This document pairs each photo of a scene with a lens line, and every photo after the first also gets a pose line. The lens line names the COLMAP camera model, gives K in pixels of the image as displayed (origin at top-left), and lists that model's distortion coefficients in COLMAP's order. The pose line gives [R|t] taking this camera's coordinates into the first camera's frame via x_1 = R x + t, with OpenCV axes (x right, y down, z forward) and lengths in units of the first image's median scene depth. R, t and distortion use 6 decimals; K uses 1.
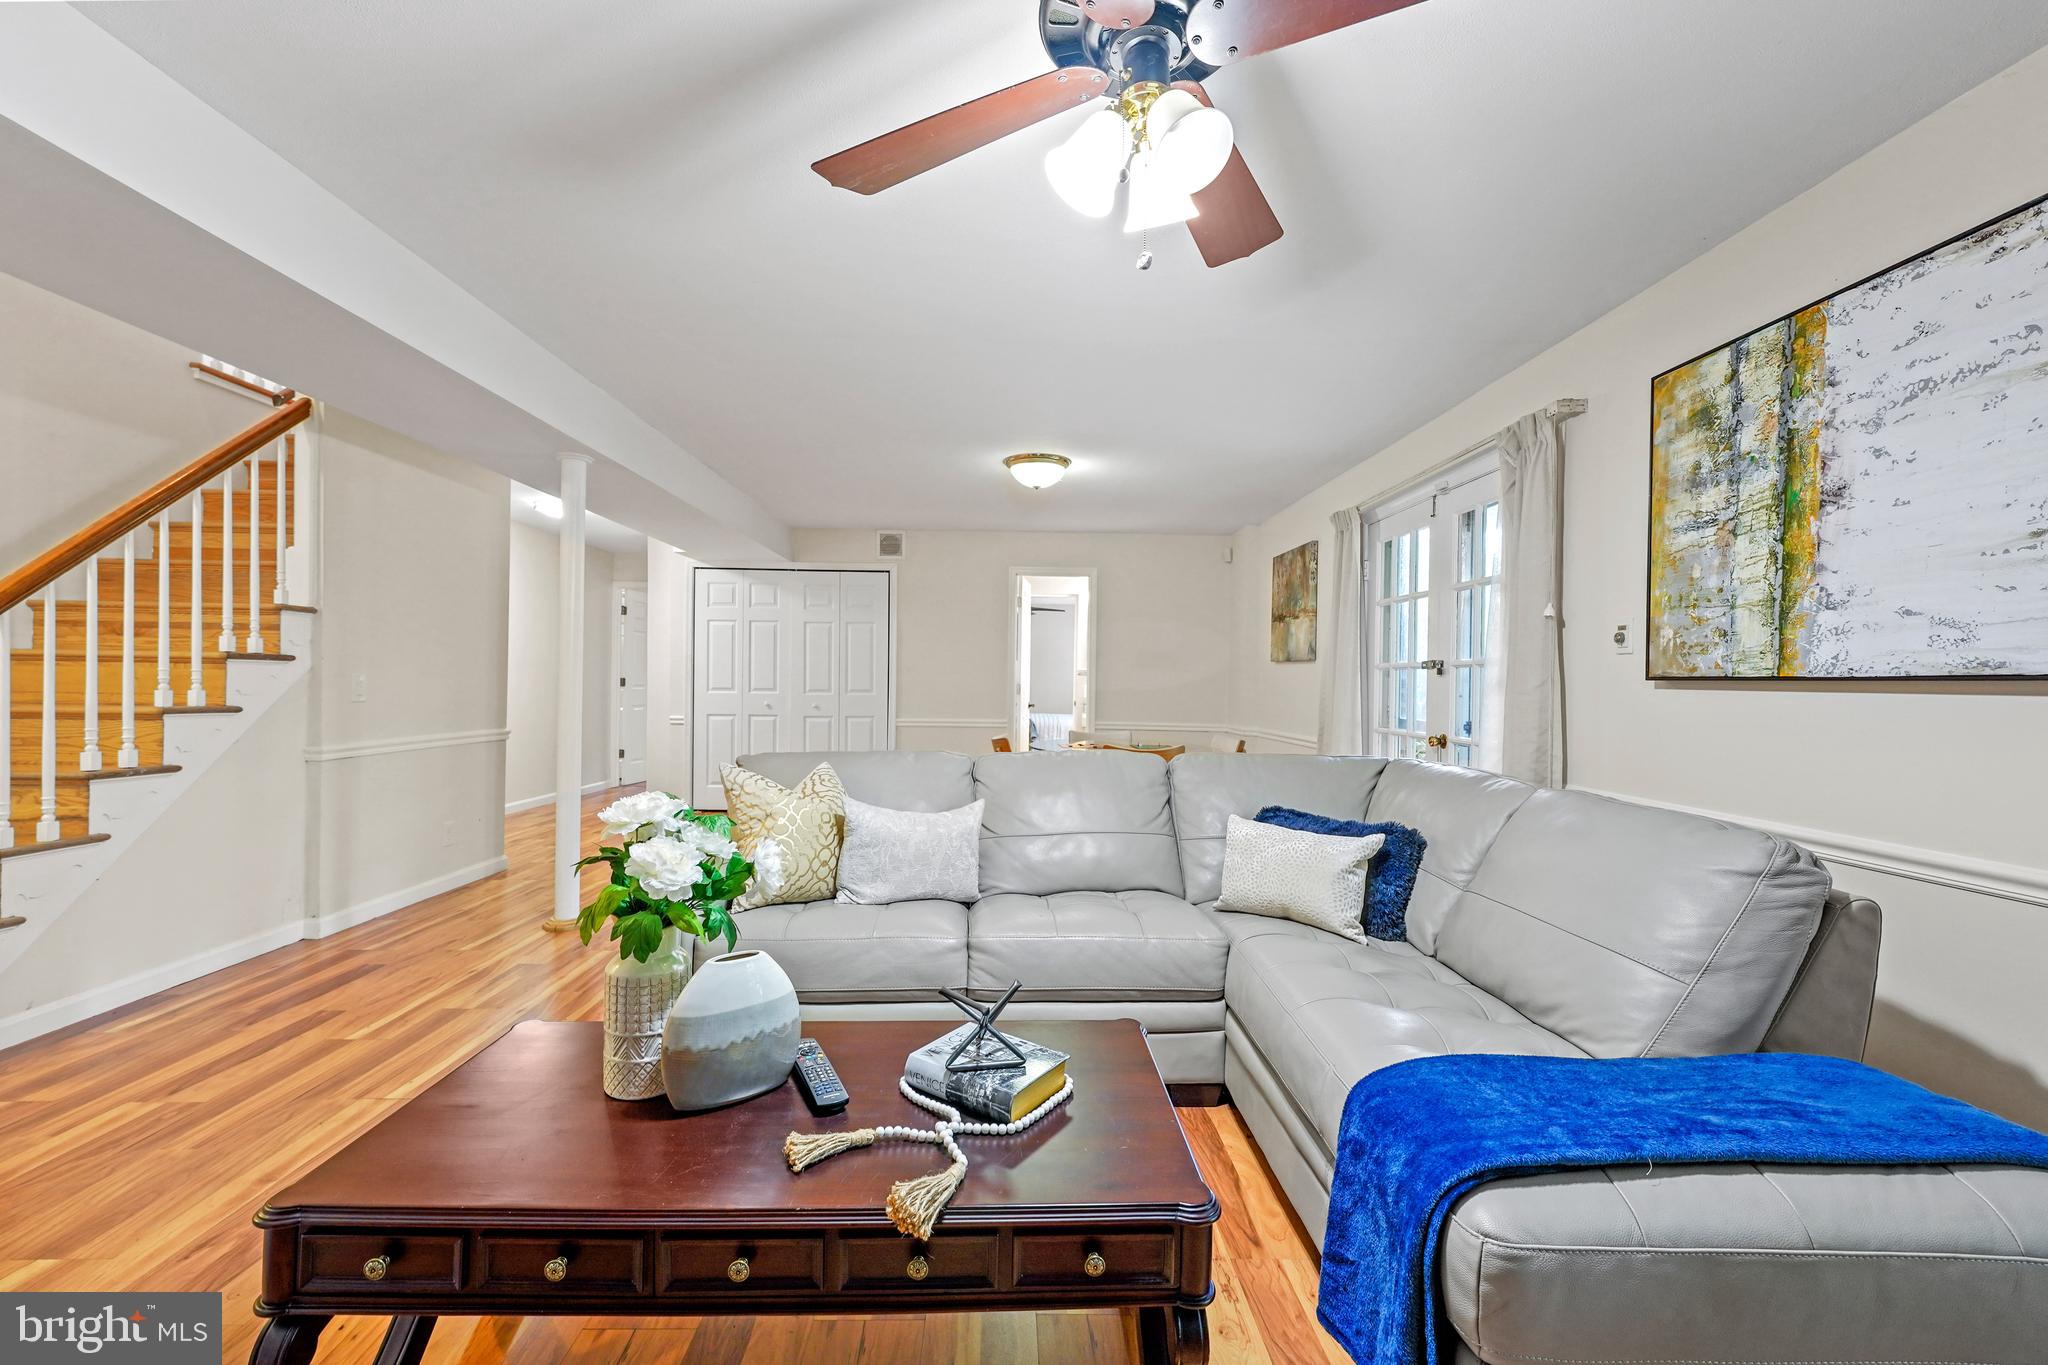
lens RADIAL K [[829.5, 0, 1027.8], [0, 829.5, 684.5], [0, 0, 1]] dist [0.000925, -0.000181]
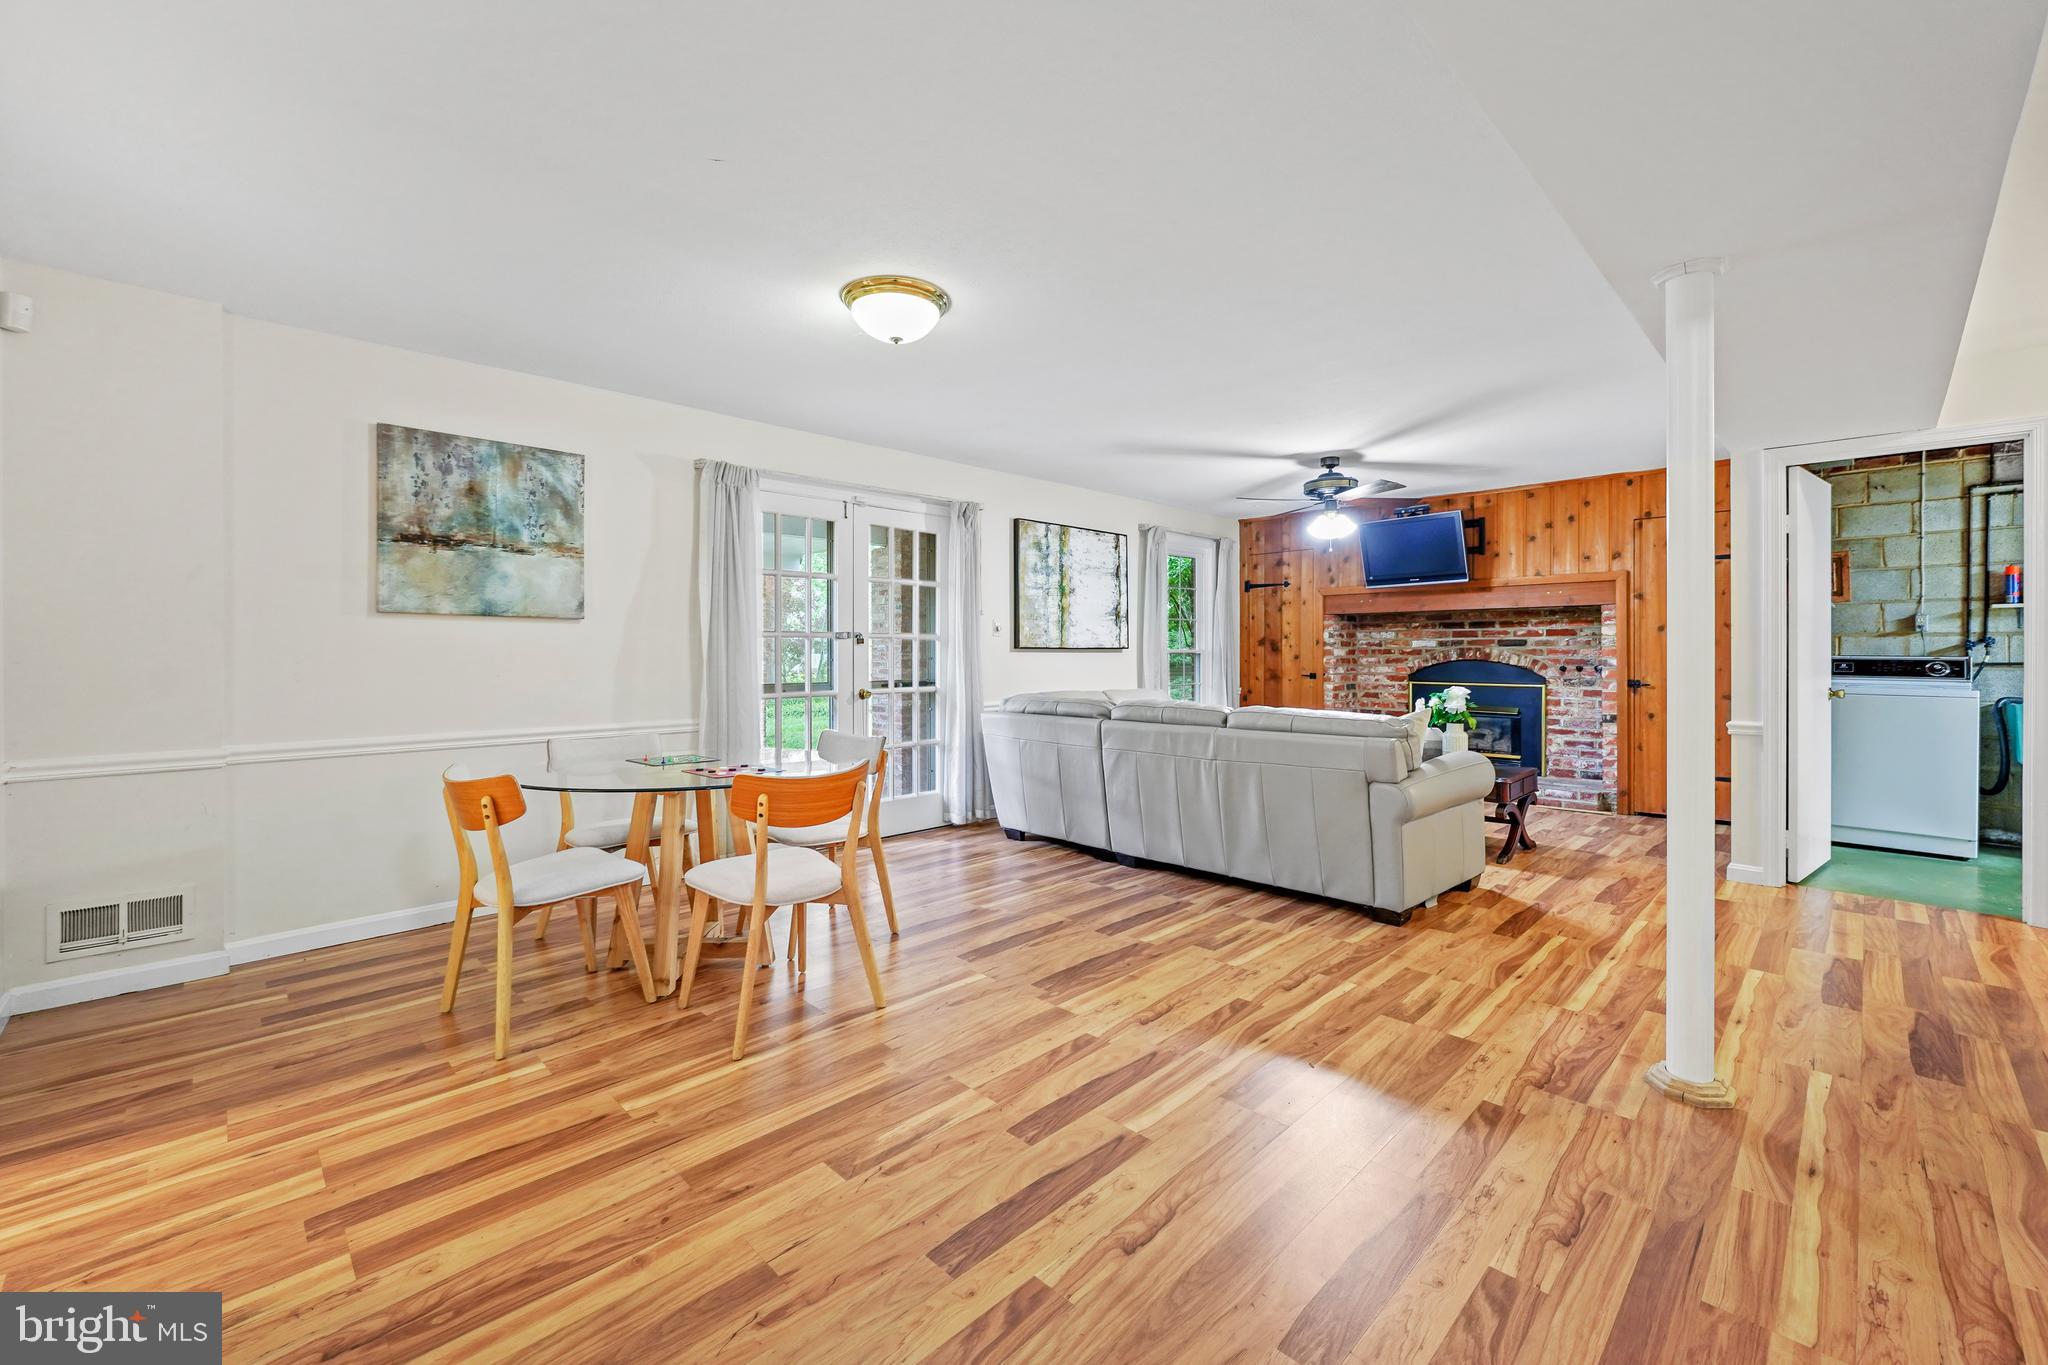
lens RADIAL K [[829.5, 0, 1038.7], [0, 829.5, 656.9], [0, 0, 1]] dist [0.000925, -0.000181]
pose [[-0.683166, -0.016953, 0.730066, -1.126264], [-0.005519, 0.999822, 0.018054, -0.027778], [-0.730242, 0.008305, -0.683138, 2.920662]]
